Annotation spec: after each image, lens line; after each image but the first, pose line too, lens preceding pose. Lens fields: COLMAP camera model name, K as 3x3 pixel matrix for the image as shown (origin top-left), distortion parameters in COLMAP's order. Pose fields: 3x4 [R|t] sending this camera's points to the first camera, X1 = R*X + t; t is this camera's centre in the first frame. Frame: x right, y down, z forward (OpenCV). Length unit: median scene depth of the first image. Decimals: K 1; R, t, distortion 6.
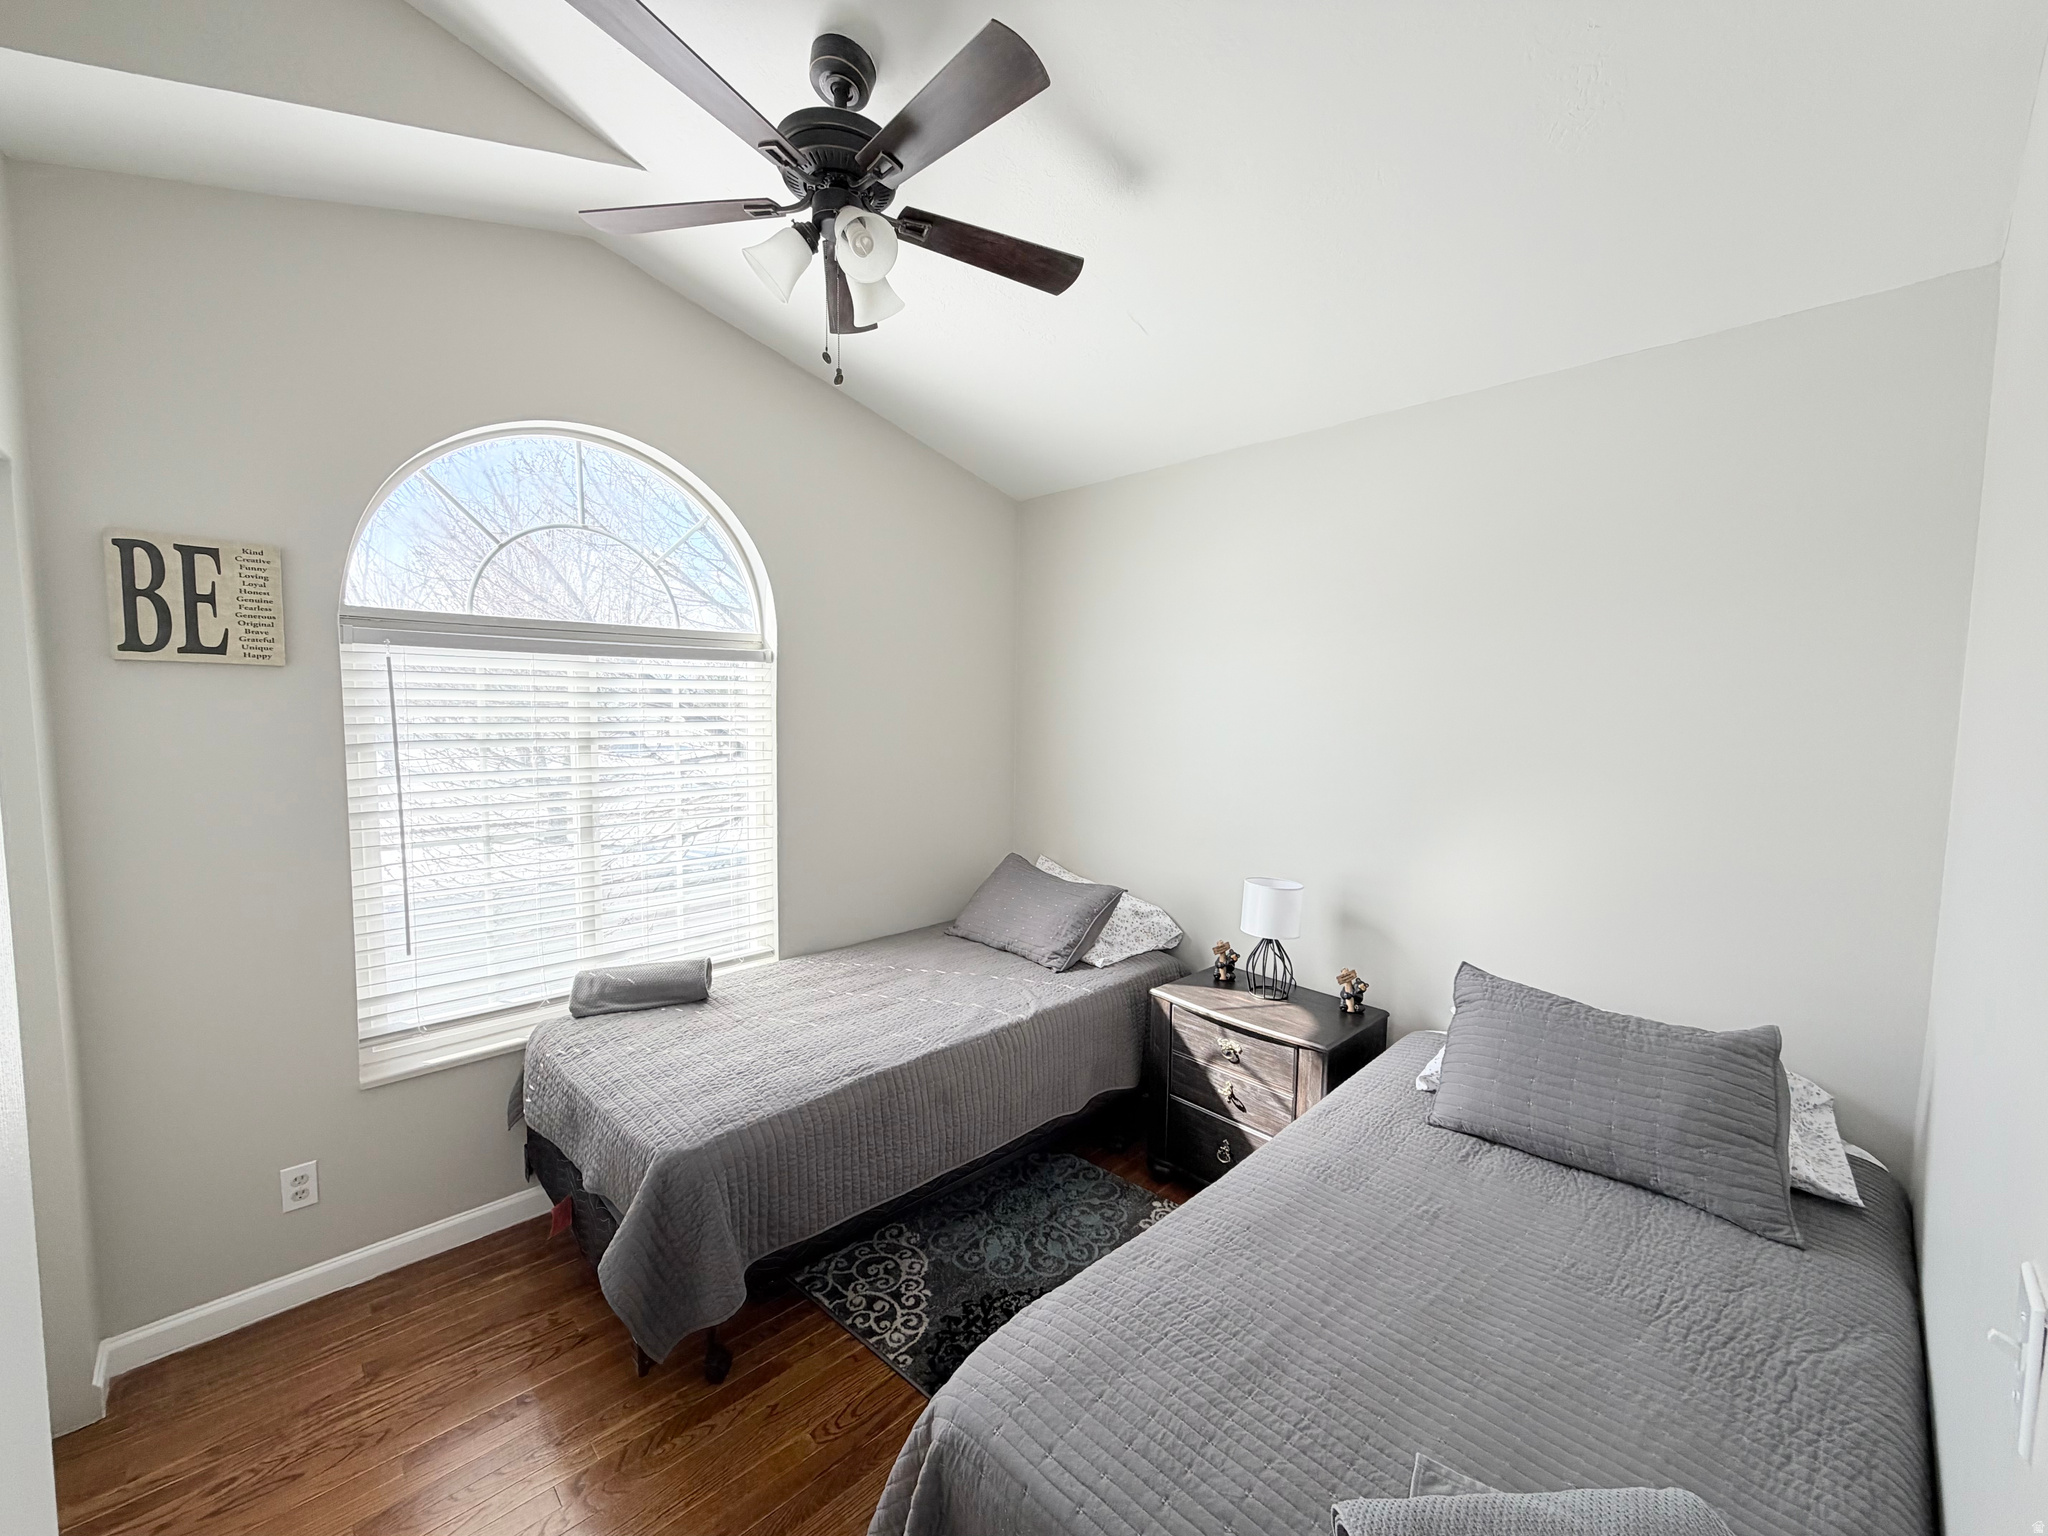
lens RADIAL K [[814.0, 0, 1022.1], [0, 814.0, 759.6], [0, 0, 1]] dist [0.001230, -0.000040]
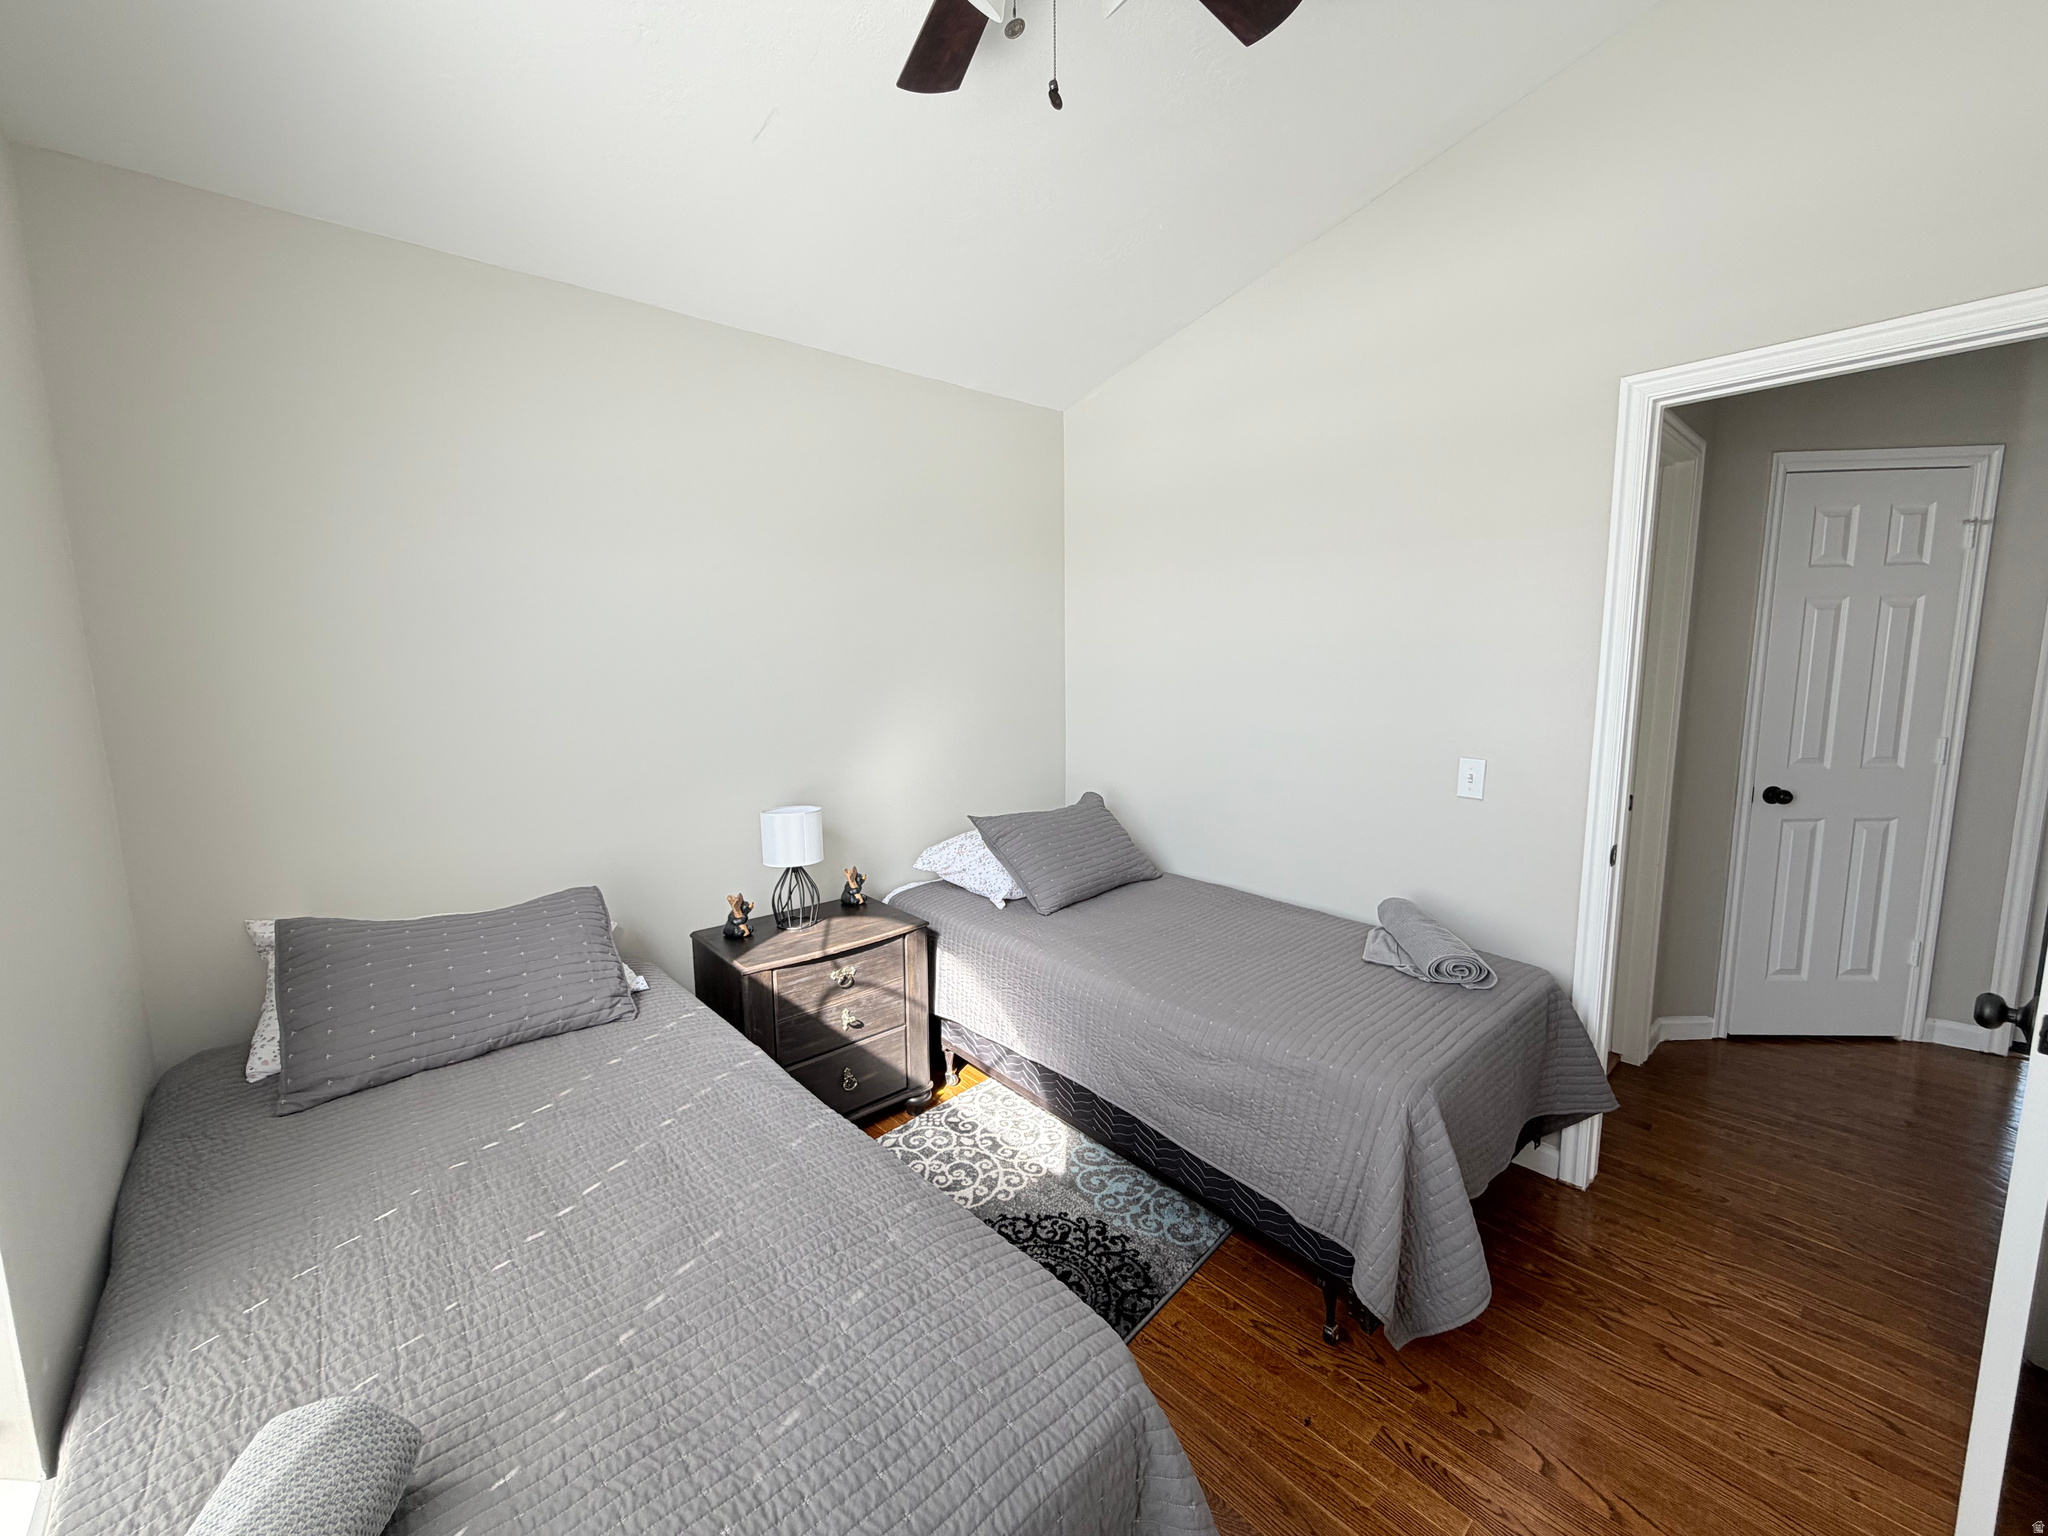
lens RADIAL K [[814.0, 0, 1022.9], [0, 814.0, 767.4], [0, 0, 1]] dist [0.001230, -0.000040]
pose [[0.015510, -0.138969, 0.990175, -0.658130], [0.077564, 0.987478, 0.137375, -0.009660], [-0.996867, 0.074671, 0.026095, 0.723914]]
